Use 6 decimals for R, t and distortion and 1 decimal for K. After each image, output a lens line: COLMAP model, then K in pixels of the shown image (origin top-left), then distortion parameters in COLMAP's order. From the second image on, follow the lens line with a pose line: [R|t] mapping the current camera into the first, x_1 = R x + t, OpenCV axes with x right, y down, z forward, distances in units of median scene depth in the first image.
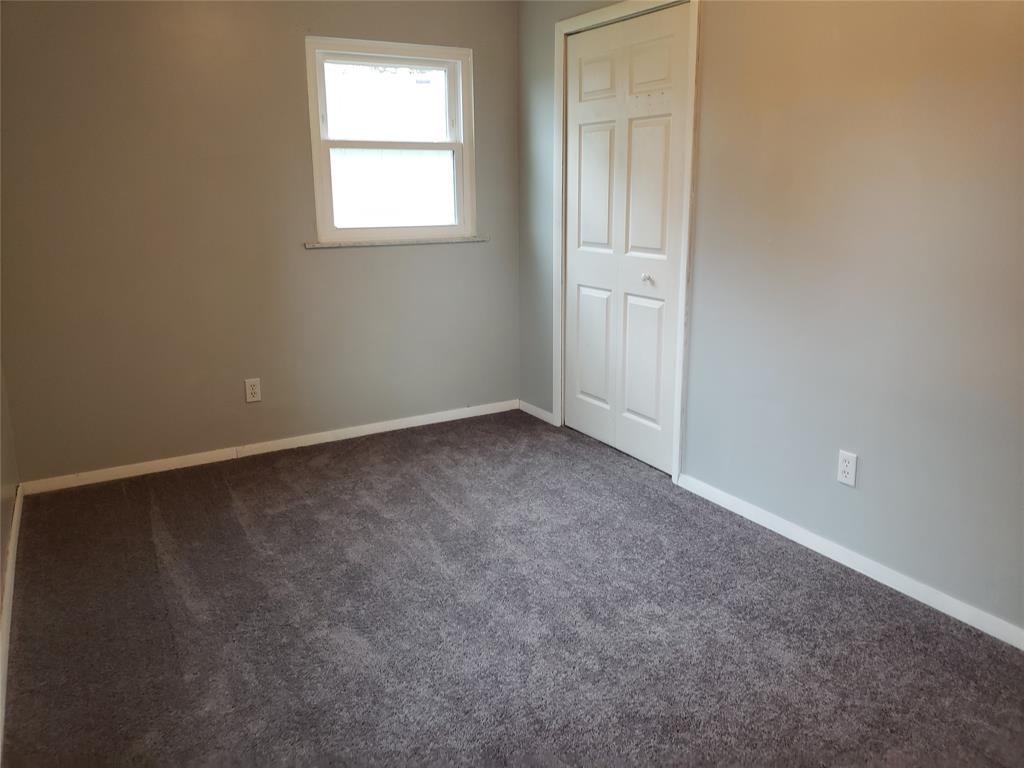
lens RADIAL K [[791.9, 0, 512.0], [0, 791.9, 384.0], [0, 0, 1]] dist [-0.003998, 0.001305]
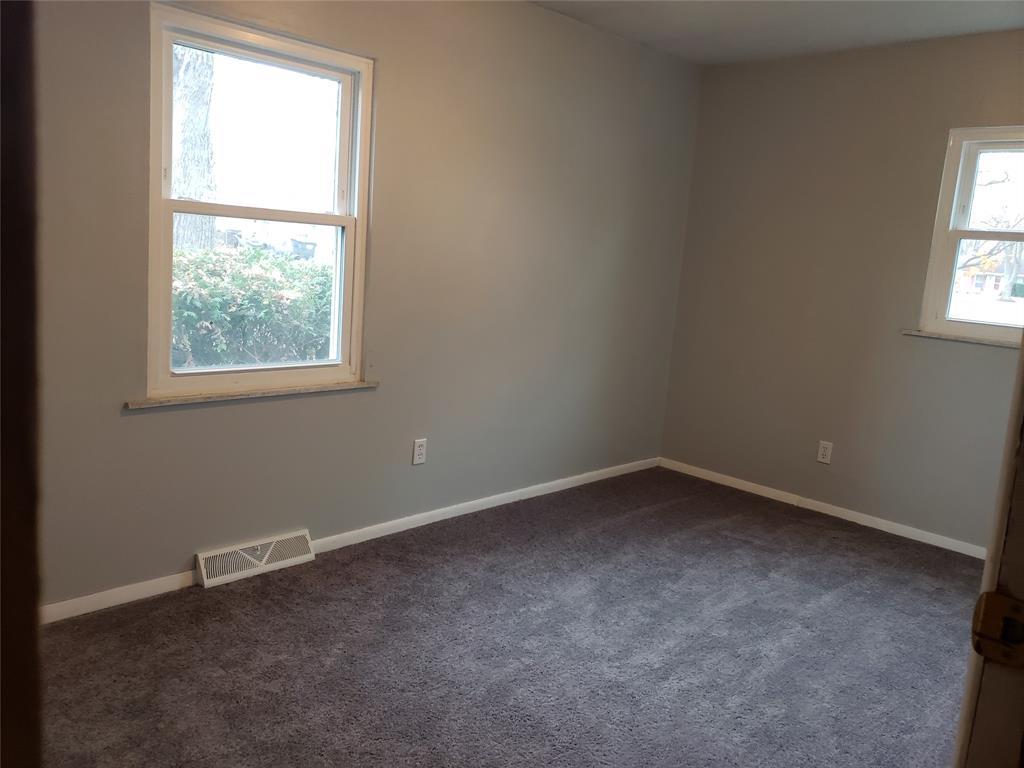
lens RADIAL K [[791.9, 0, 512.0], [0, 791.9, 384.0], [0, 0, 1]] dist [-0.003998, 0.001305]
pose [[0.242435, 0.188444, -0.951690, 0.626146], [-0.317170, 0.942447, 0.105817, -0.063044], [0.916858, 0.276194, 0.288251, 0.286927]]
